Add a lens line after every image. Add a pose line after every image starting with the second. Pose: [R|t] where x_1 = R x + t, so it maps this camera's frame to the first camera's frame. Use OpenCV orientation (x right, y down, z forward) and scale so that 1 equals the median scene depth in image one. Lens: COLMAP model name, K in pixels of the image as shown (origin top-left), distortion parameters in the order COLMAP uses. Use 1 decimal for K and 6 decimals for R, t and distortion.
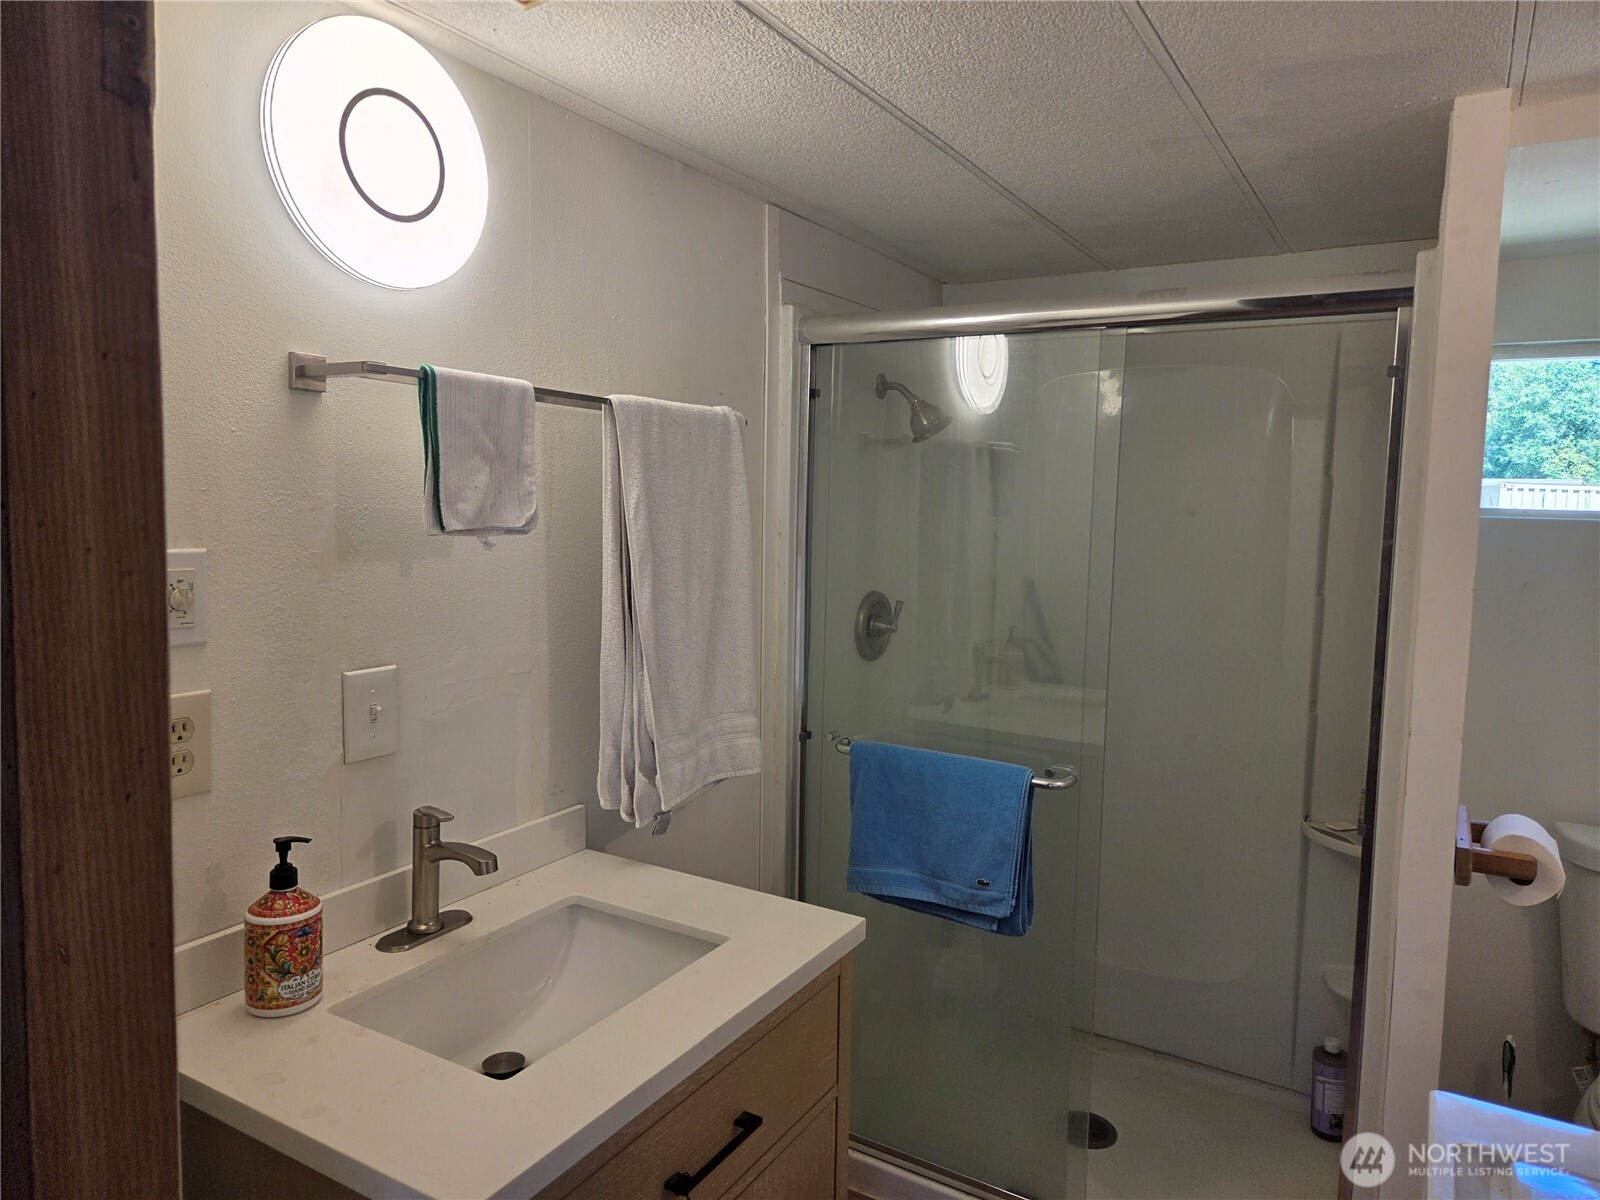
lens RADIAL K [[1063.9, 0, 800.0], [0, 1063.9, 600.0], [0, 0, 1]] dist [-0.000457, -0.001828]
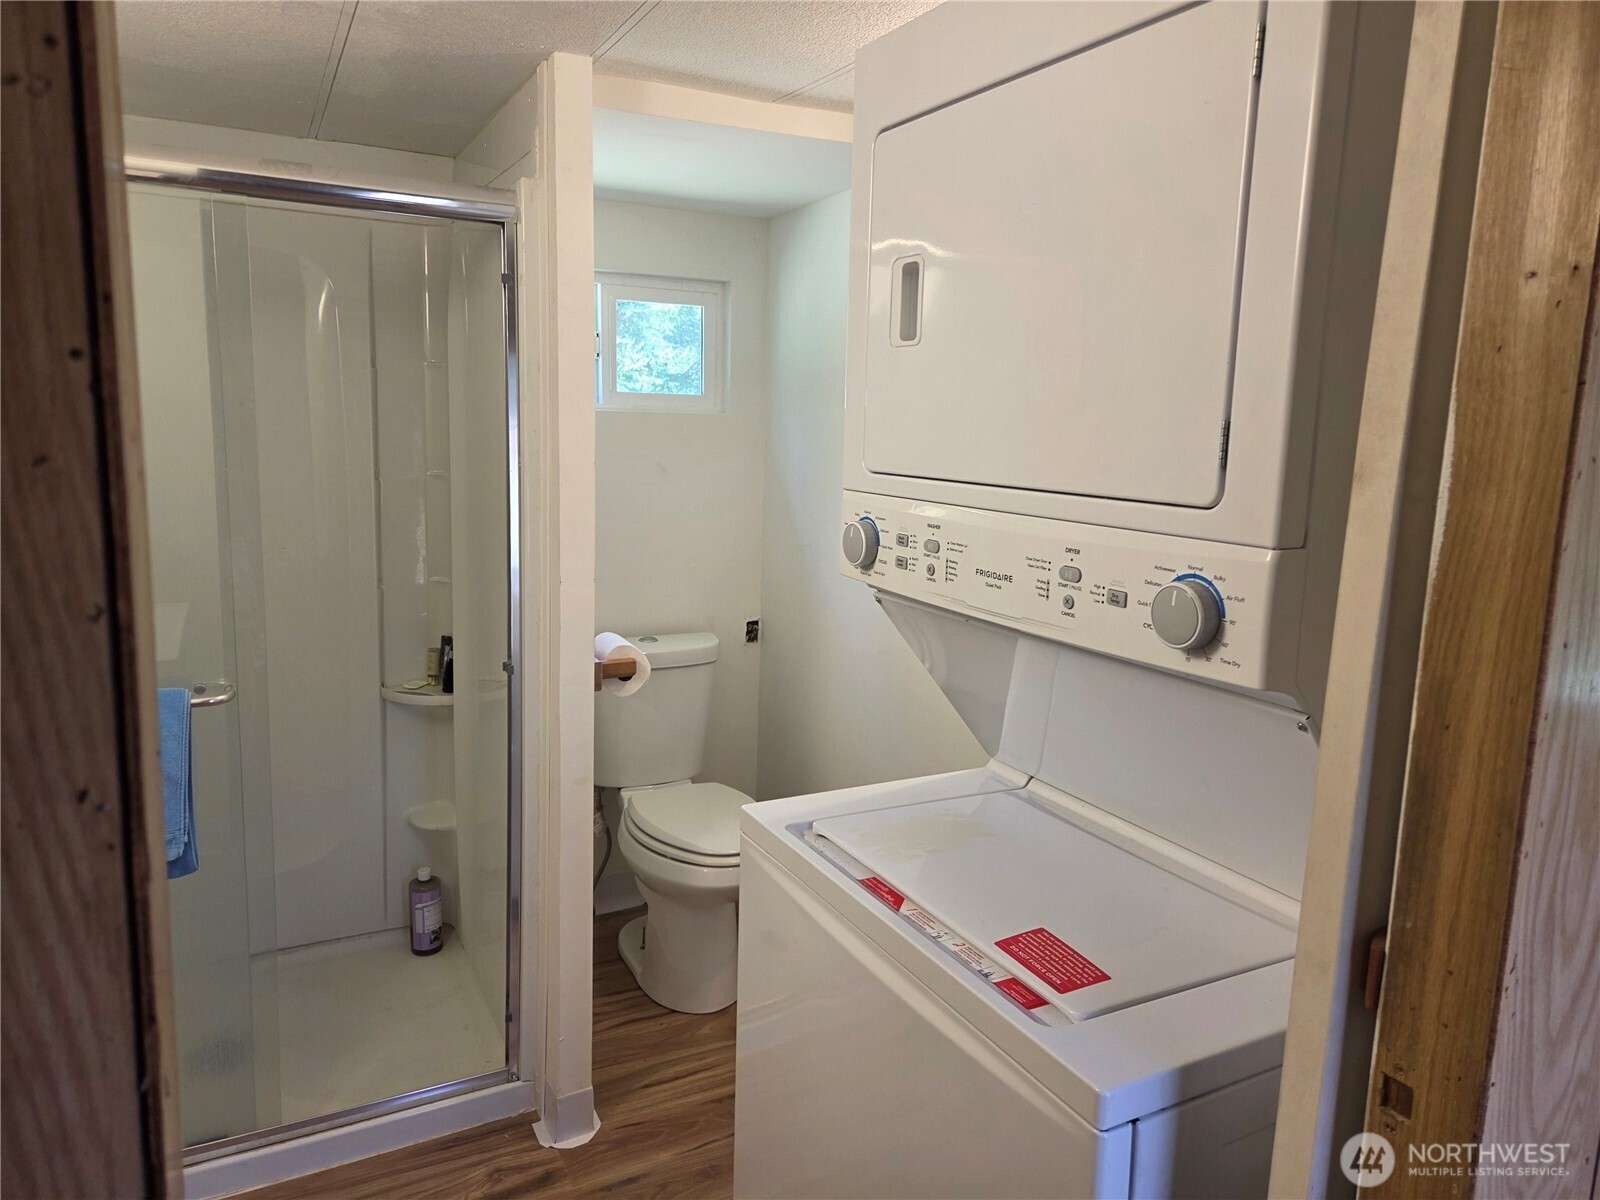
lens RADIAL K [[1063.9, 0, 800.0], [0, 1063.9, 600.0], [0, 0, 1]] dist [-0.000457, -0.001828]
pose [[0.524108, -0.159292, 0.836622, -0.197048], [0.067084, 0.987022, 0.145902, -0.009441], [-0.849006, -0.020345, 0.527992, 0.066026]]
